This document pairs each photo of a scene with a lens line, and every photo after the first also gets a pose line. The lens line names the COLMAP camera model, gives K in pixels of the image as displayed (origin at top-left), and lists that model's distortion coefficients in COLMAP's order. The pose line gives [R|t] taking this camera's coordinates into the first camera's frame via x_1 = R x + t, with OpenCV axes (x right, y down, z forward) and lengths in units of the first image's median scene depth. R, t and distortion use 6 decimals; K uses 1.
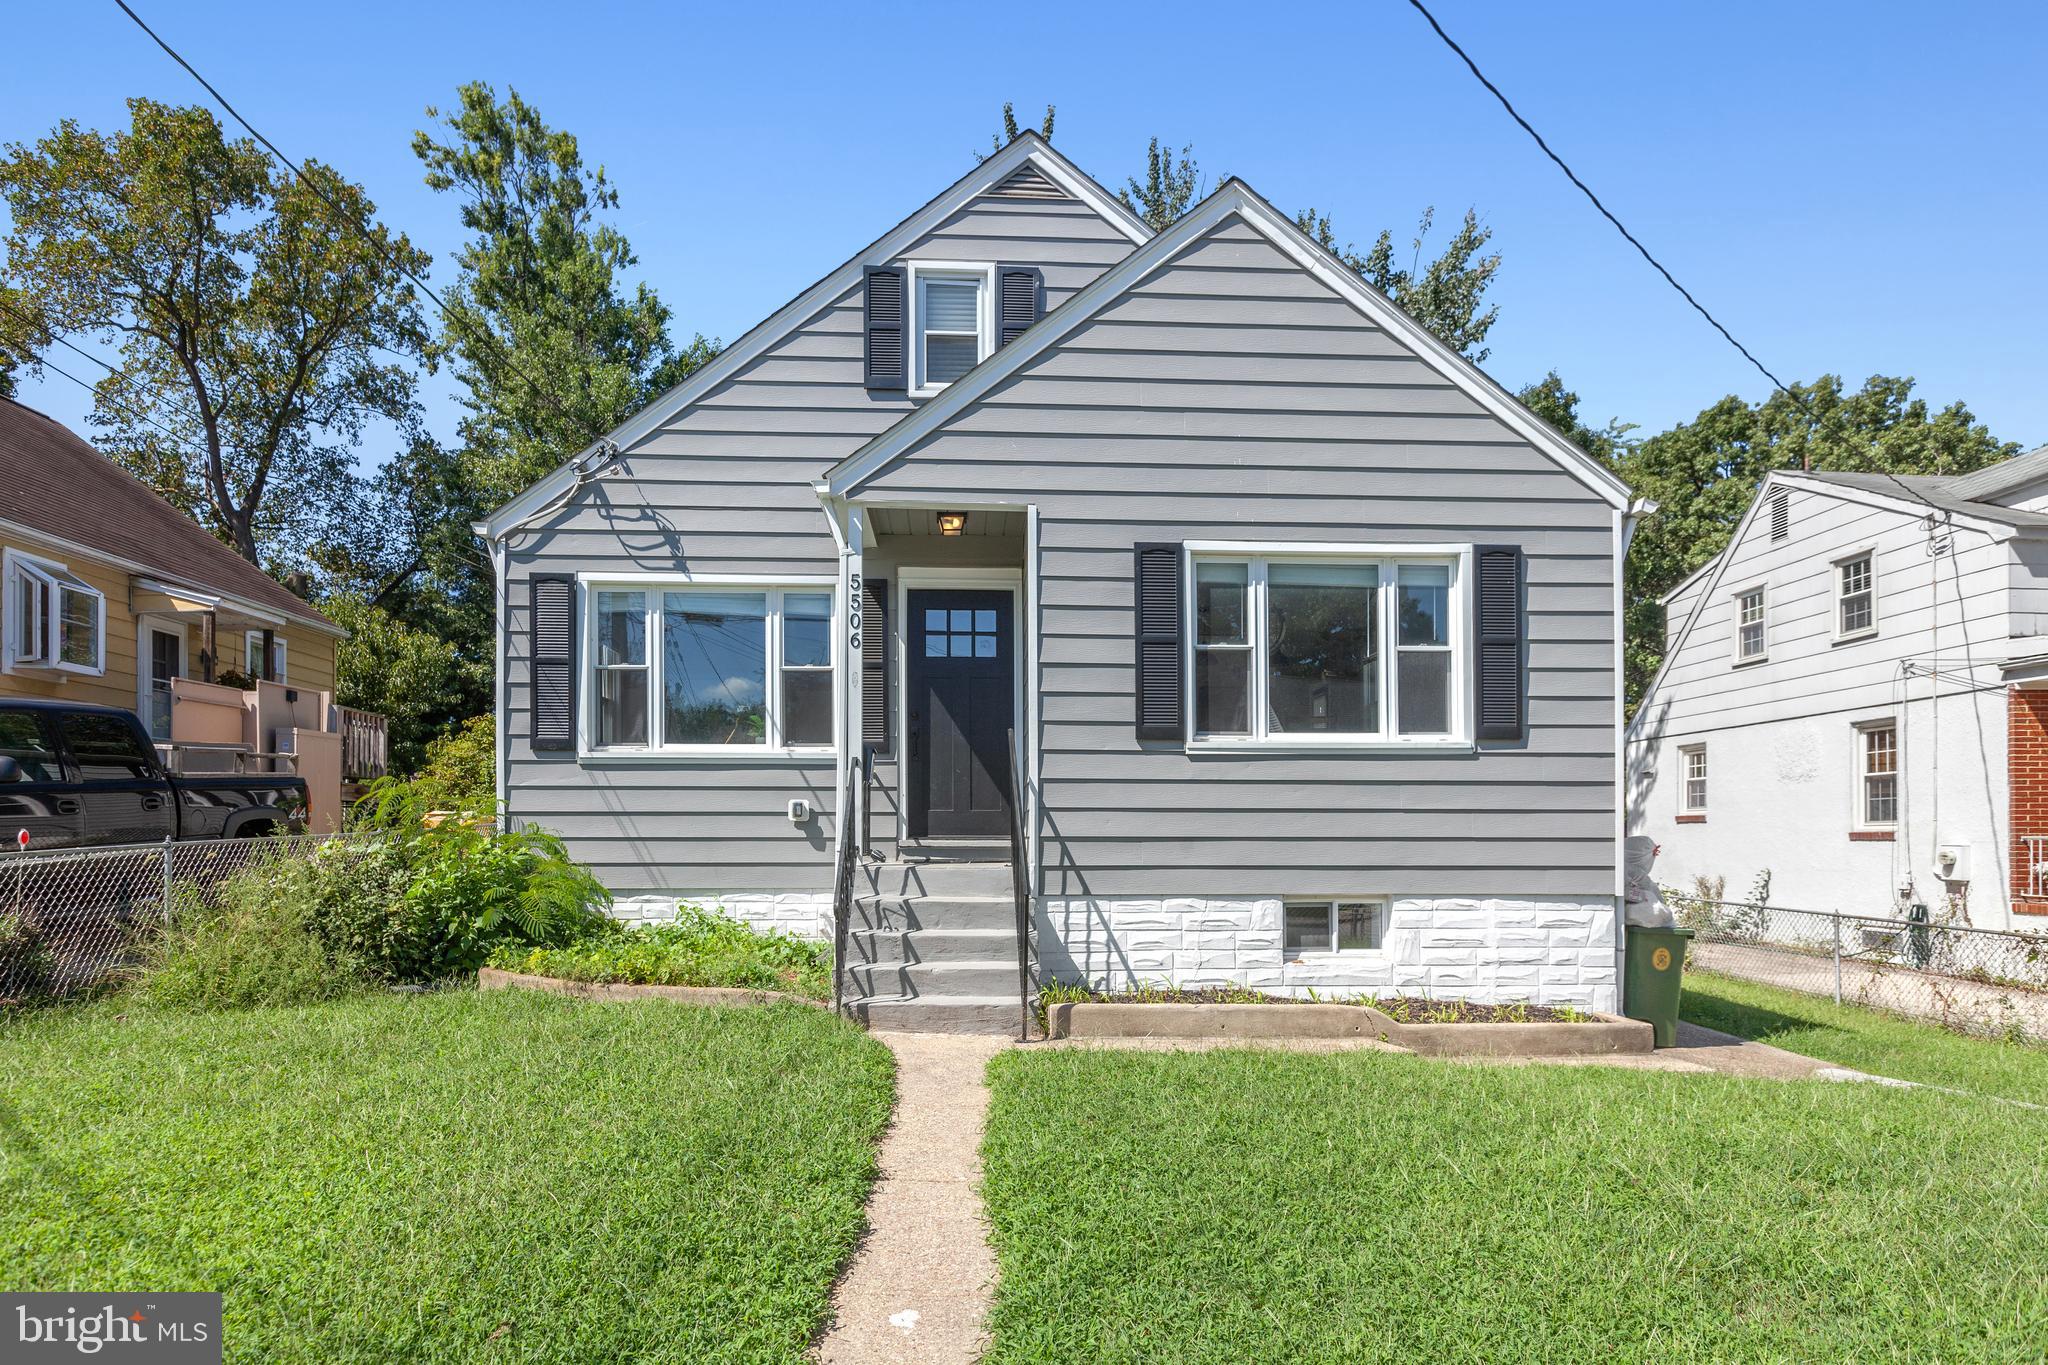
lens RADIAL K [[1168.8, 0, 1023.9], [0, 1168.8, 718.6], [0, 0, 1]] dist [-0.000378, -0.000672]
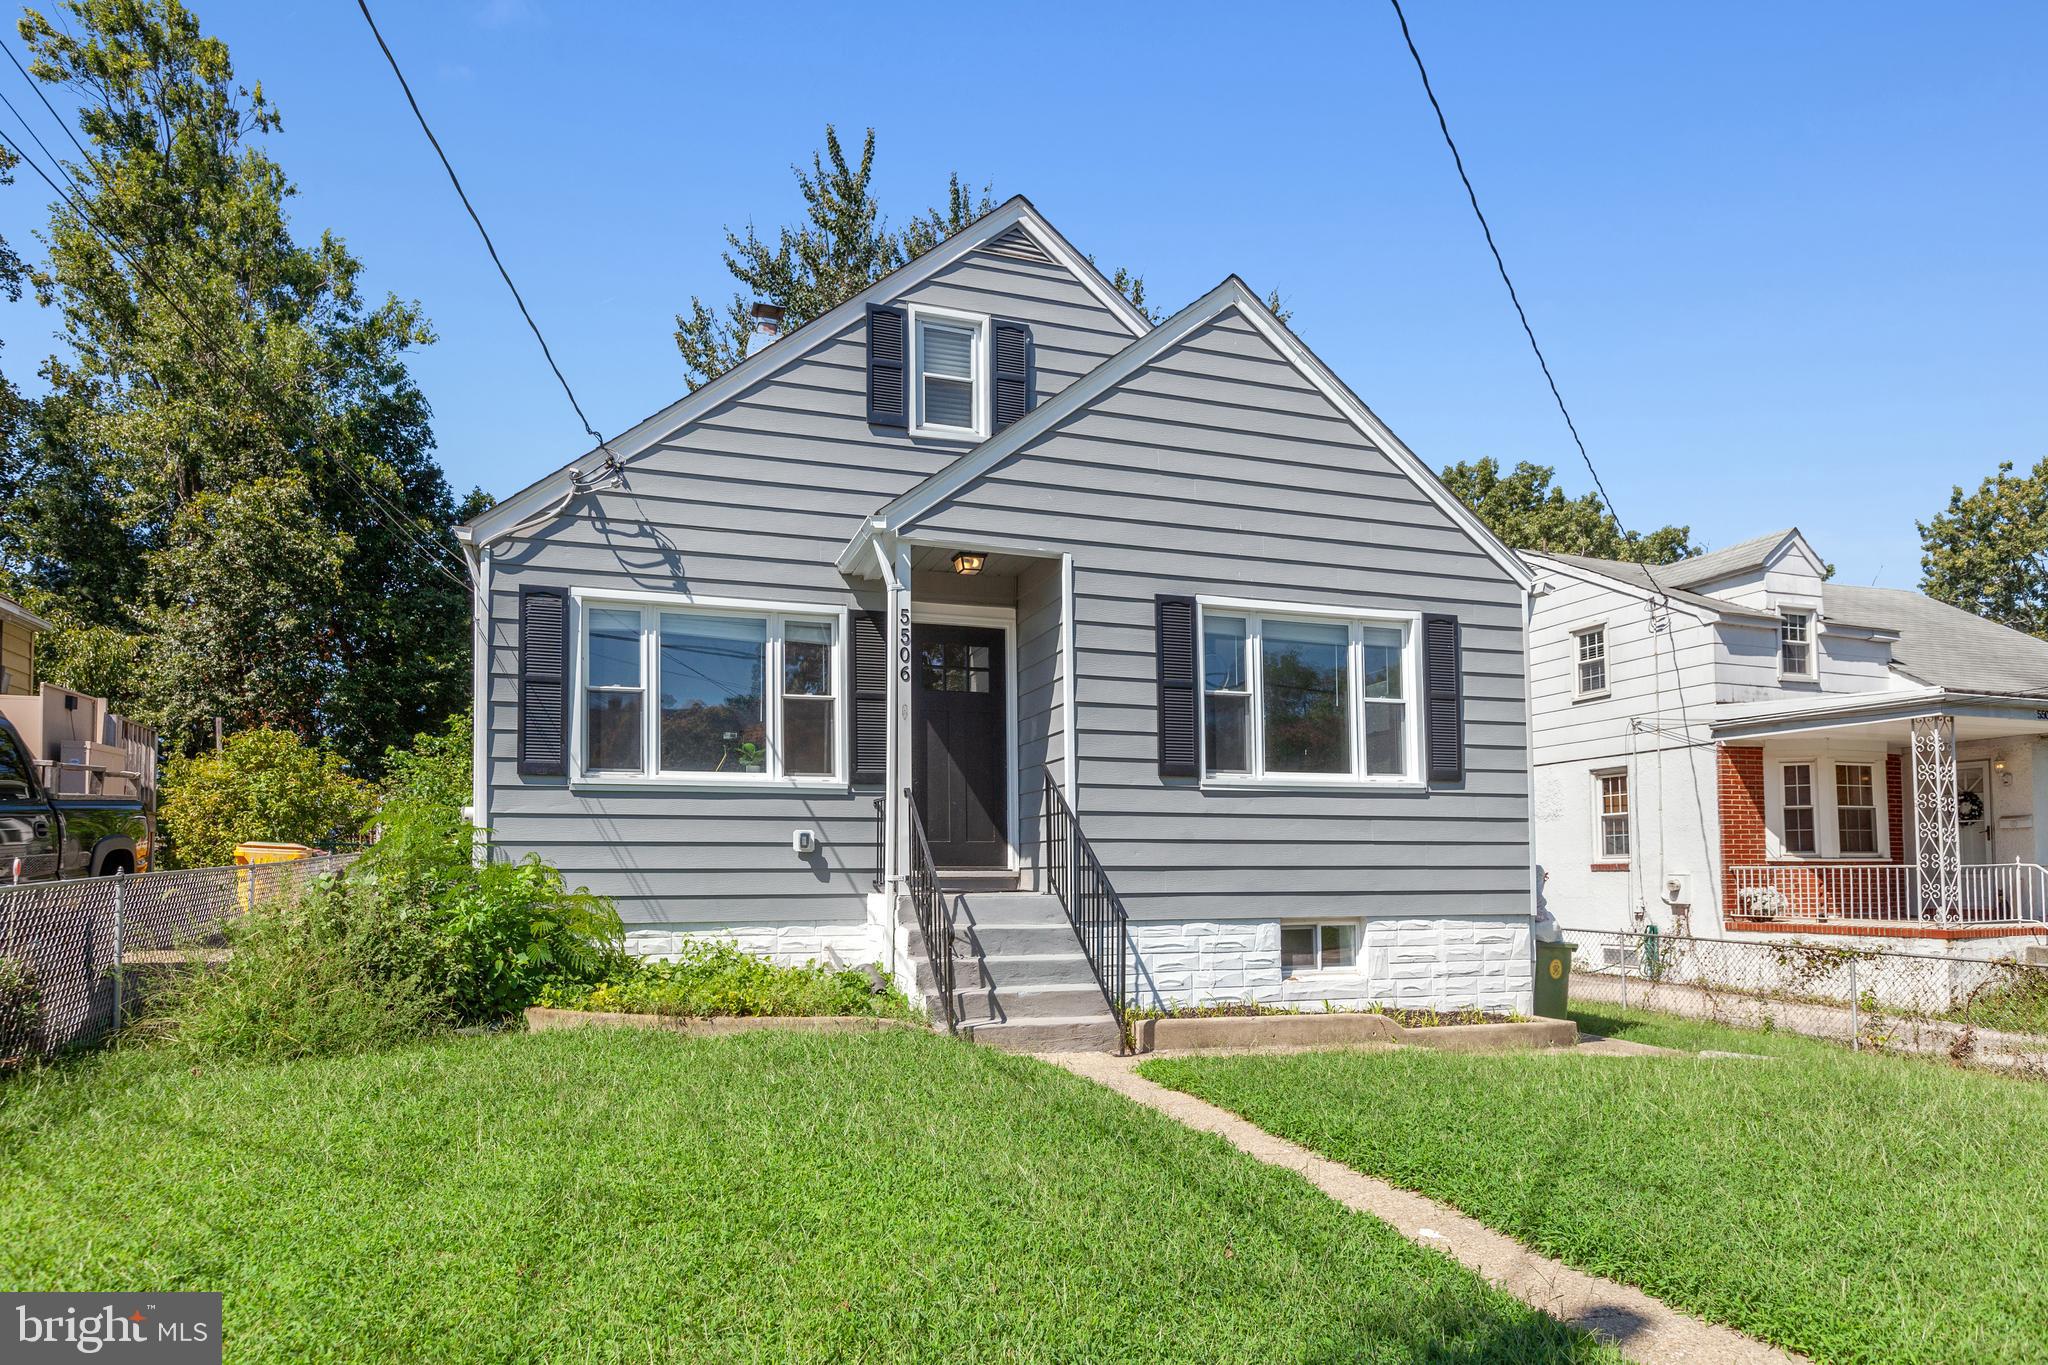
lens RADIAL K [[1253.9, 0, 1024.0], [0, 1253.9, 682.5], [0, 0, 1]] dist [-0.002139, -0.000032]
pose [[0.958032, 0.039169, 0.283973, -0.322243], [-0.024245, 0.998143, -0.055882, -0.000274], [-0.285634, 0.046652, 0.957203, -0.072042]]
